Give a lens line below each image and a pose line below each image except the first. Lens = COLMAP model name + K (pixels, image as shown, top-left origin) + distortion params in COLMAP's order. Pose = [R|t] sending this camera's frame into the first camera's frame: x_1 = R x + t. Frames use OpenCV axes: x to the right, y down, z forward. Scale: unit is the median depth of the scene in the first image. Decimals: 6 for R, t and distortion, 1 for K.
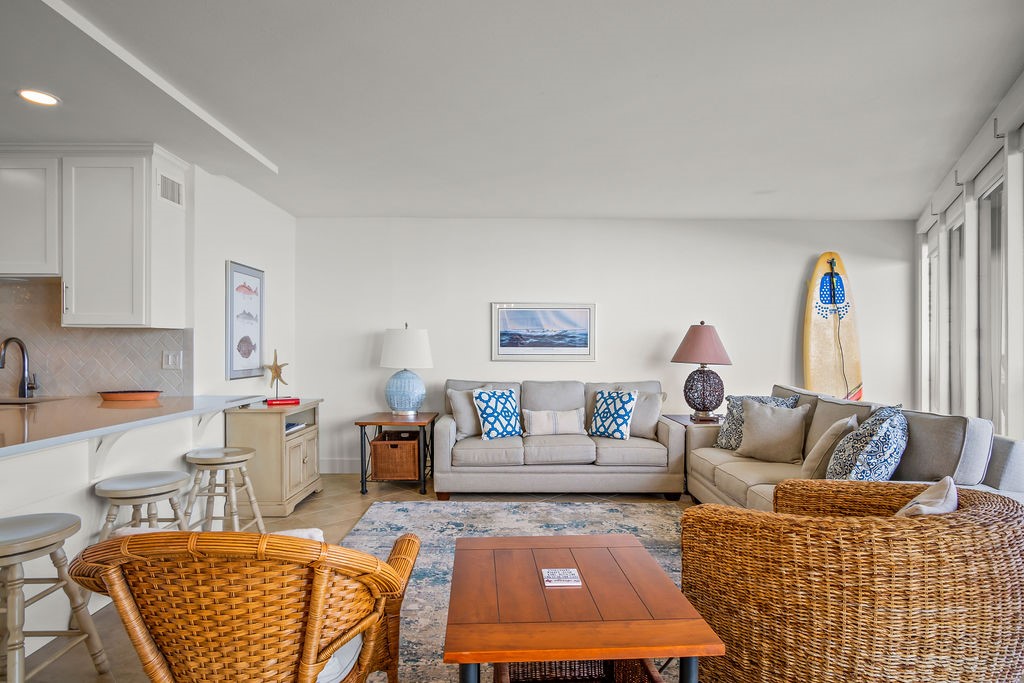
lens RADIAL K [[549.5, 0, 510.8], [0, 549.5, 343.7], [0, 0, 1]] dist [-0.004846, 0.001176]
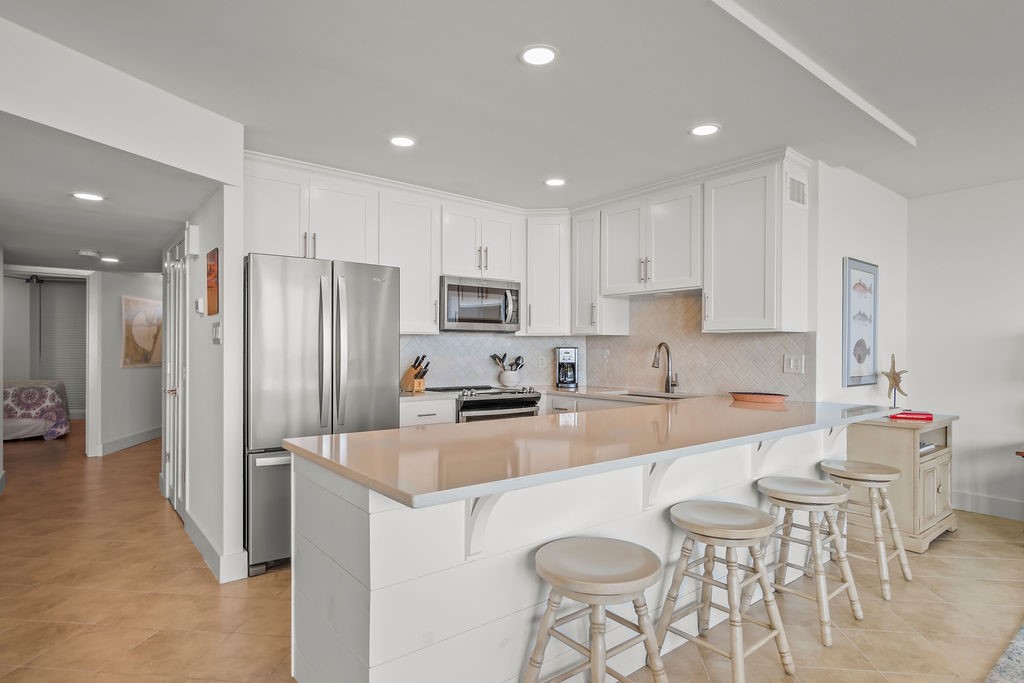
lens RADIAL K [[551.4, 0, 513.8], [0, 551.4, 351.6], [0, 0, 1]] dist [-0.000816, 0.002681]
pose [[0.626762, 0.004475, -0.779198, -0.136636], [0.000423, 0.999981, 0.006083, 0.000777], [0.779211, -0.004142, 0.626749, -0.013709]]
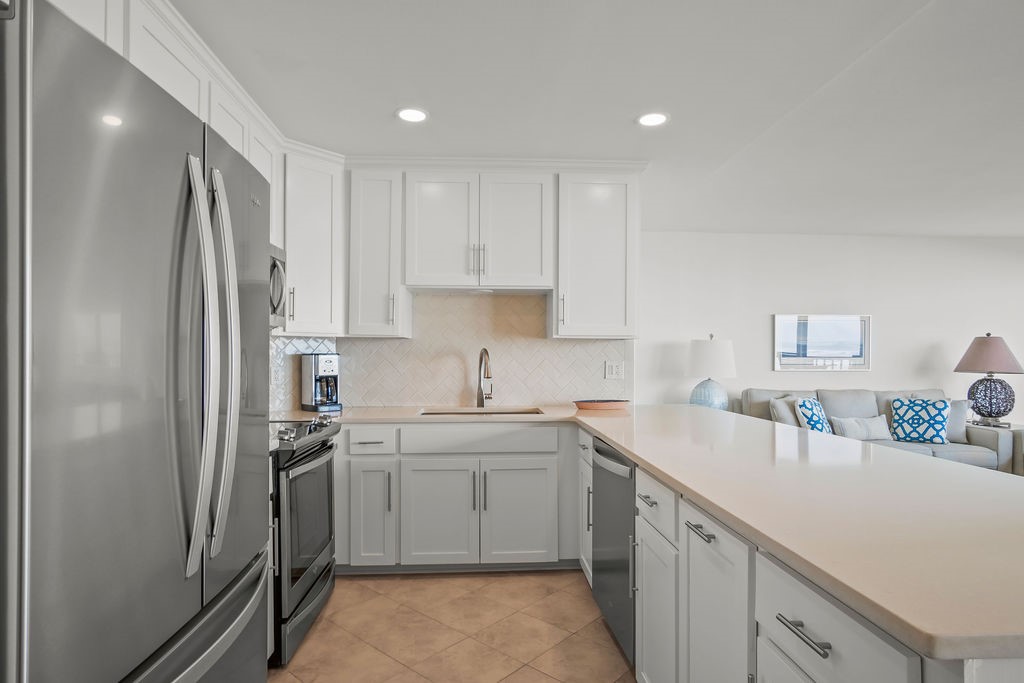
lens RADIAL K [[551.4, 0, 513.8], [0, 551.4, 351.6], [0, 0, 1]] dist [-0.000816, 0.002681]
pose [[0.998427, 0.000375, 0.056071, -0.739291], [-0.000194, 0.999995, -0.003234, -0.001535], [-0.056072, 0.003218, 0.998422, -0.023738]]
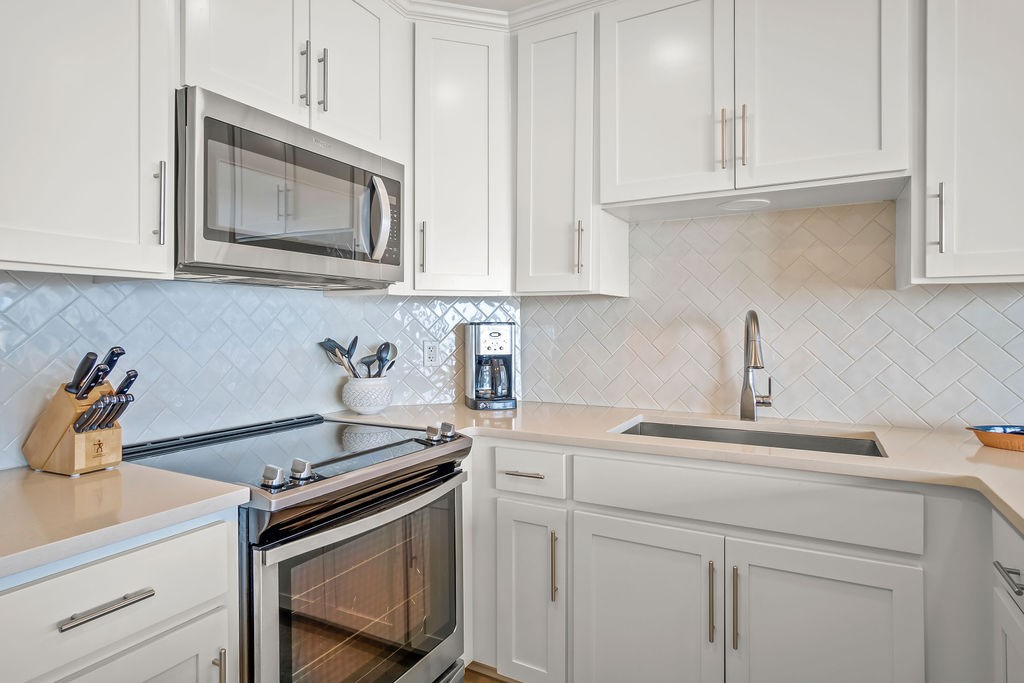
lens RADIAL K [[554.0, 0, 509.2], [0, 554.0, 326.9], [0, 0, 1]] dist [-0.005467, 0.000423]
pose [[0.872964, -0.001742, -0.487782, -0.690627], [0.003905, 0.999987, 0.003417, 0.001344], [0.487769, -0.004888, 0.872959, 0.331668]]
